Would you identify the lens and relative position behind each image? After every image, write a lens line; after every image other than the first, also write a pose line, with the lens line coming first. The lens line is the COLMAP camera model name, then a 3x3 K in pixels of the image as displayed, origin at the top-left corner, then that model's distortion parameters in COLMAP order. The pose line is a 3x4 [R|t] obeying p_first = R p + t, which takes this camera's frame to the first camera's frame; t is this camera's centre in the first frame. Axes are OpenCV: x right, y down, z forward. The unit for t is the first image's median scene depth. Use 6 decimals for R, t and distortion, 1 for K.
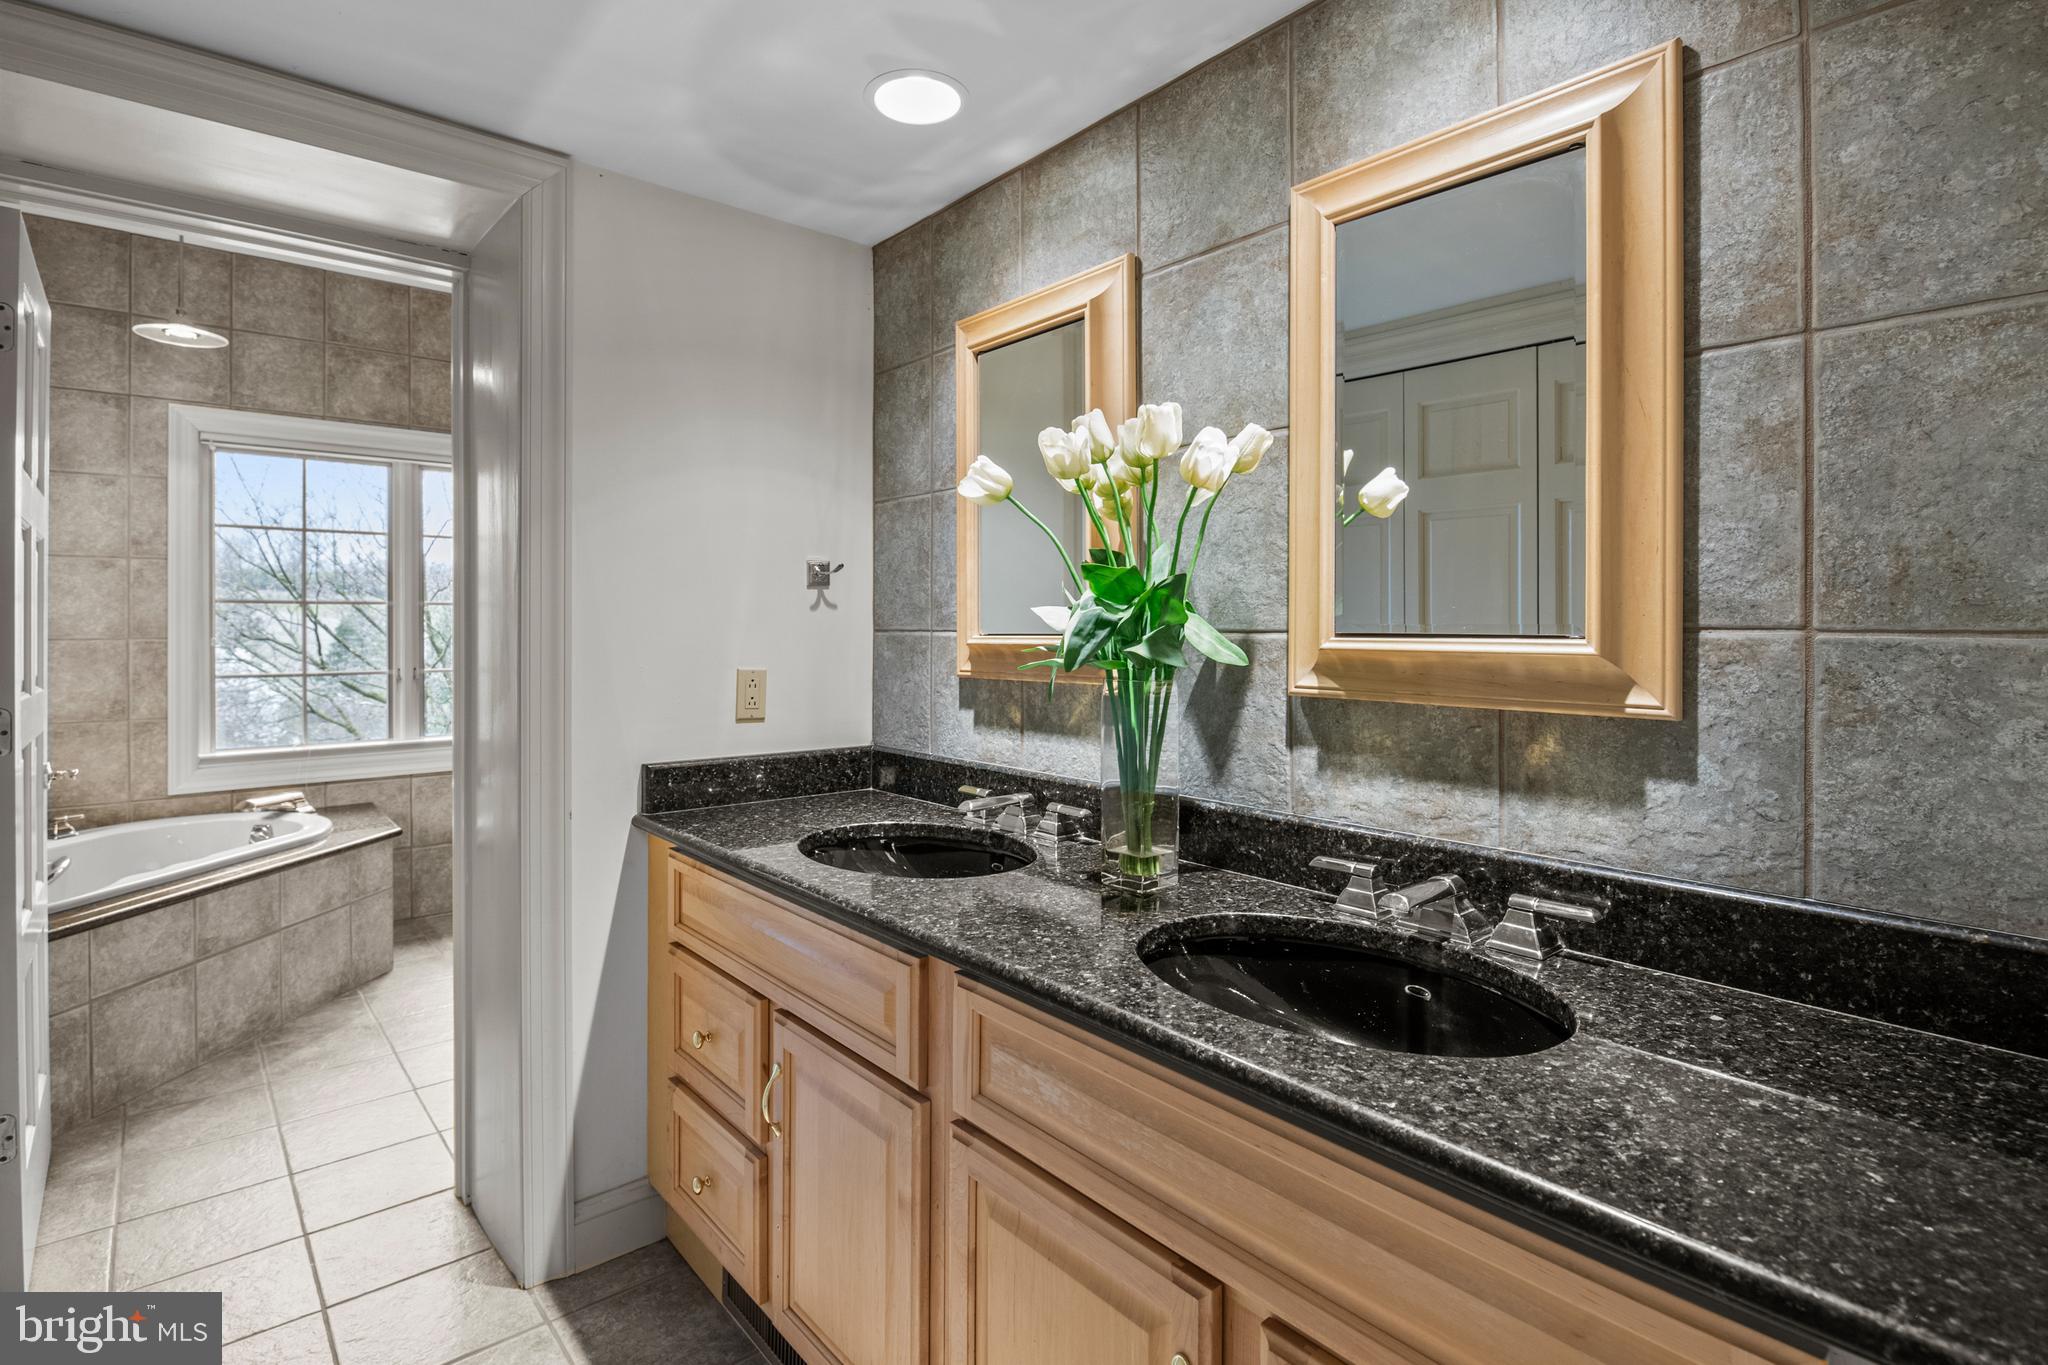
lens RADIAL K [[981.7, 0, 1014.3], [0, 981.7, 628.6], [0, 0, 1]] dist [0.002118, -0.009255]
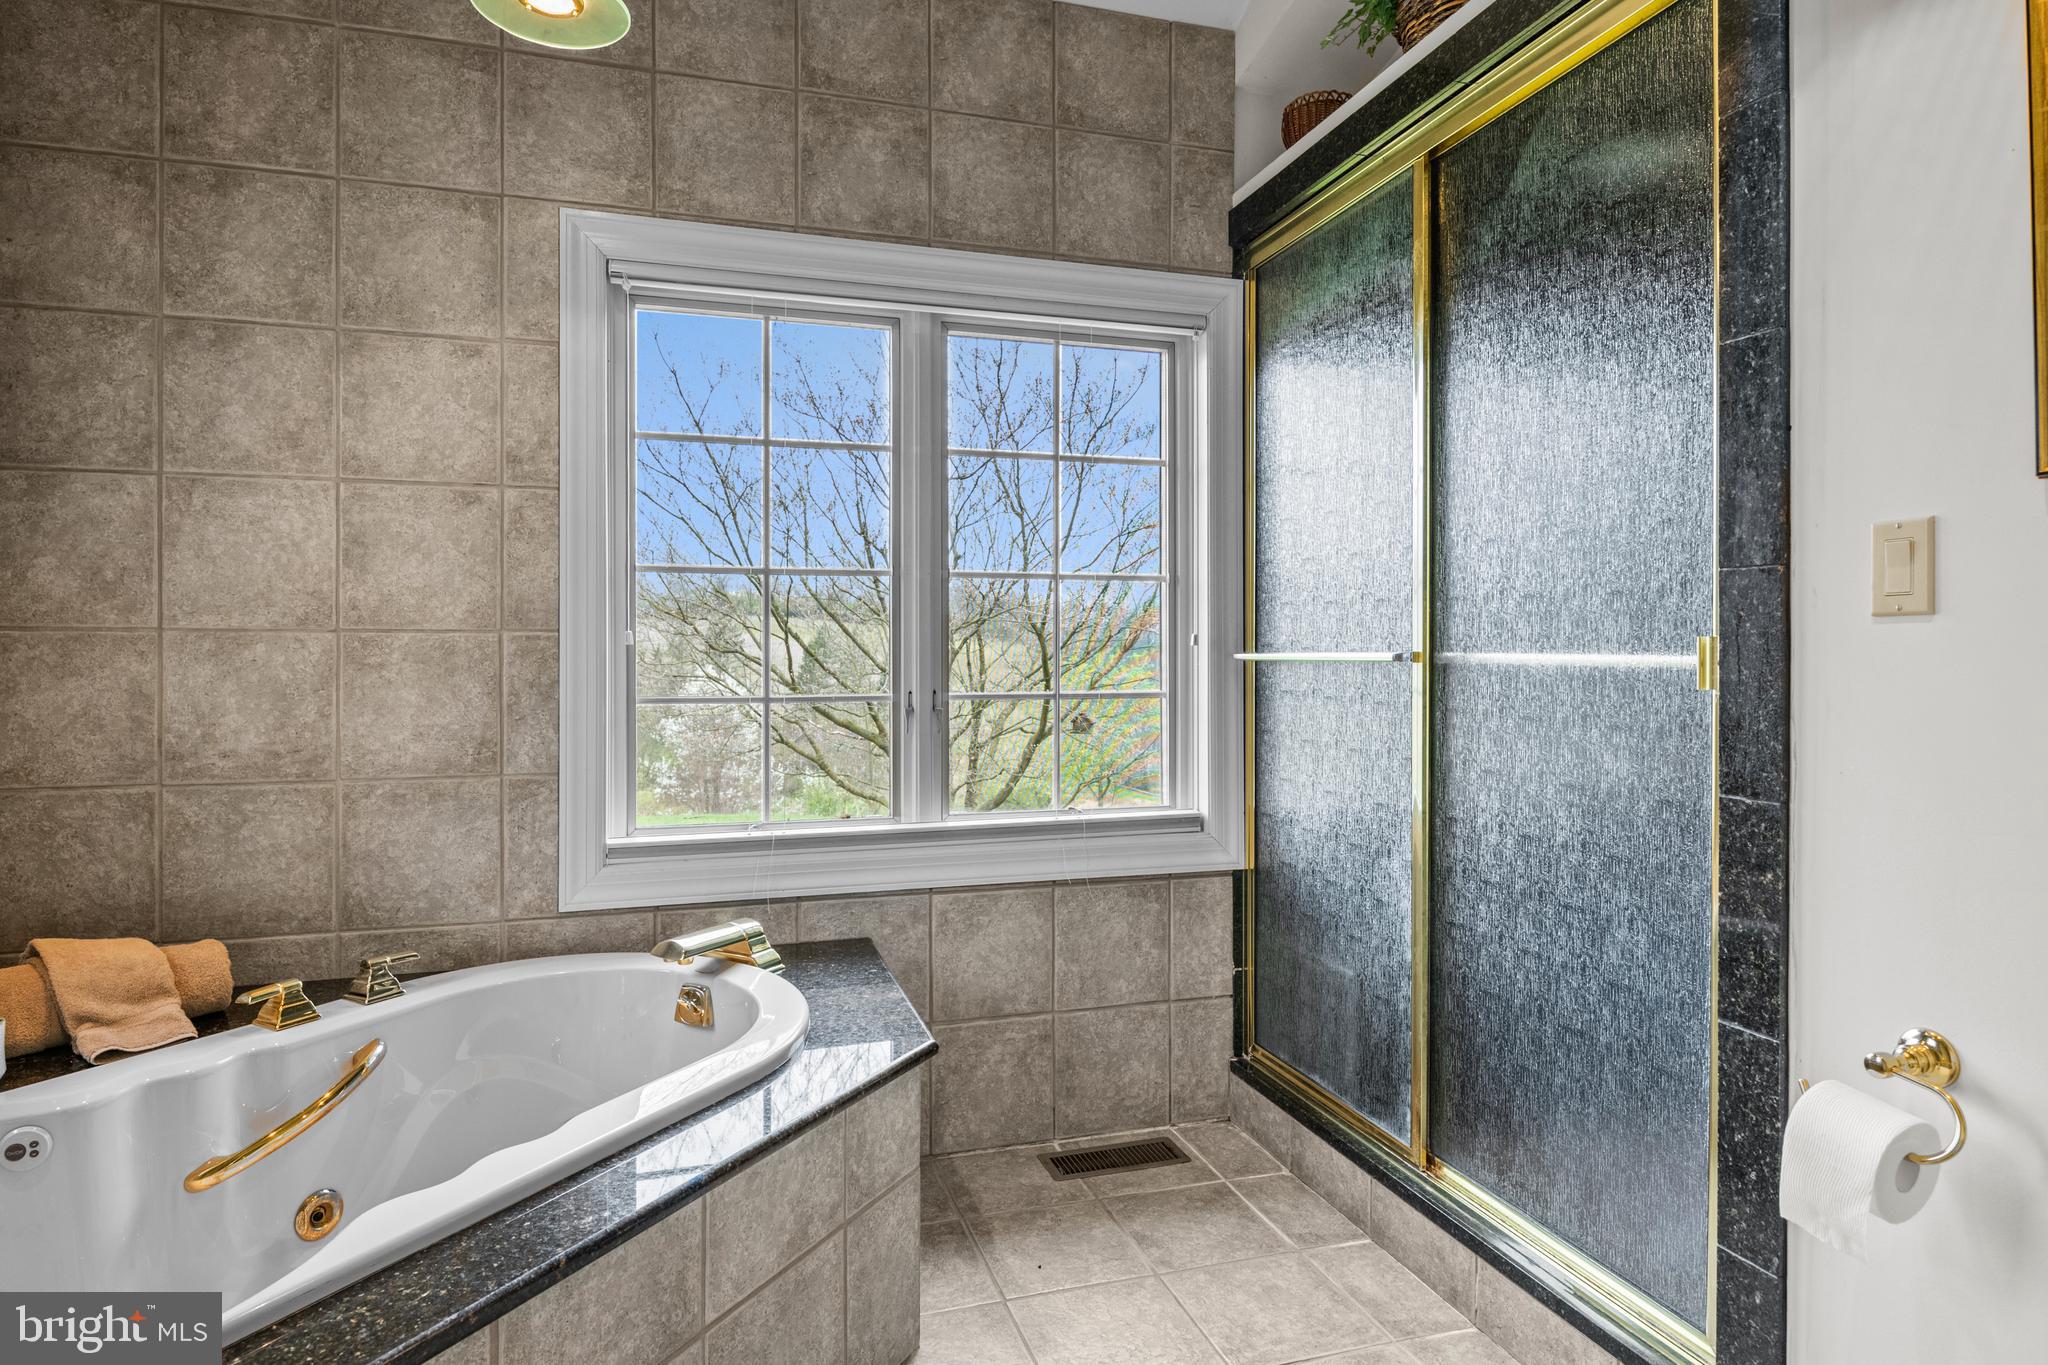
lens RADIAL K [[1109.6, 0, 1016.7], [0, 1109.6, 667.1], [0, 0, 1]] dist [0.004412, 0.000752]
pose [[0.914620, 0.009167, -0.404211, -0.372846], [-0.004266, 0.999906, 0.013025, 0.021421], [0.404293, -0.010189, 0.914573, 0.528636]]
